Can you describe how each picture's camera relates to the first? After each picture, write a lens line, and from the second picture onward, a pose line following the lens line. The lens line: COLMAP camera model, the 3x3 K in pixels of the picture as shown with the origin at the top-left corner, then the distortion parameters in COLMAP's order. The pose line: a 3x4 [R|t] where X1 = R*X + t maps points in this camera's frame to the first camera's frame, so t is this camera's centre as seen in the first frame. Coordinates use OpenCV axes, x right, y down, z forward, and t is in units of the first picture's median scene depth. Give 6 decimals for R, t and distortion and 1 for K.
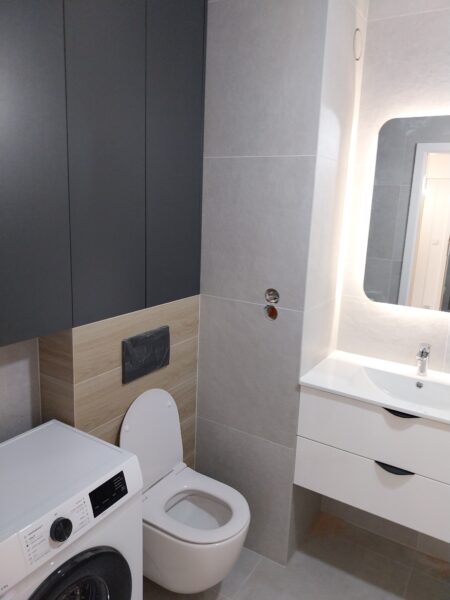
lens RADIAL K [[450.4, 0, 224.3], [0, 450.4, 293.7], [0, 0, 1]] dist [0.018277, -0.039316]
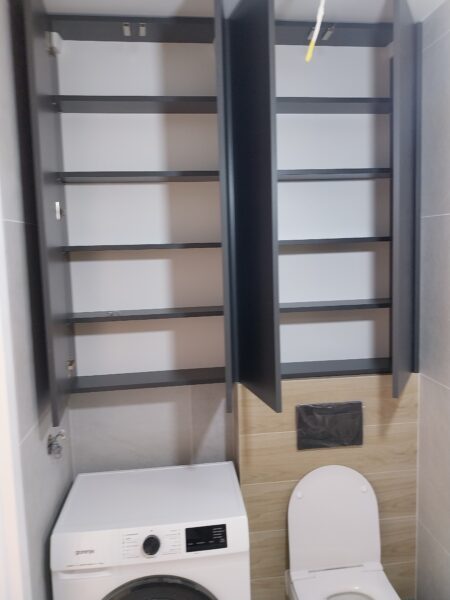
lens RADIAL K [[450.4, 0, 222.9], [0, 450.4, 301.0], [0, 0, 1]] dist [0.018277, -0.039316]
pose [[0.623192, 0.035769, -0.781251, 0.450323], [-0.111274, 0.992846, -0.043305, -0.067637], [0.774113, 0.113920, 0.622713, 0.200615]]
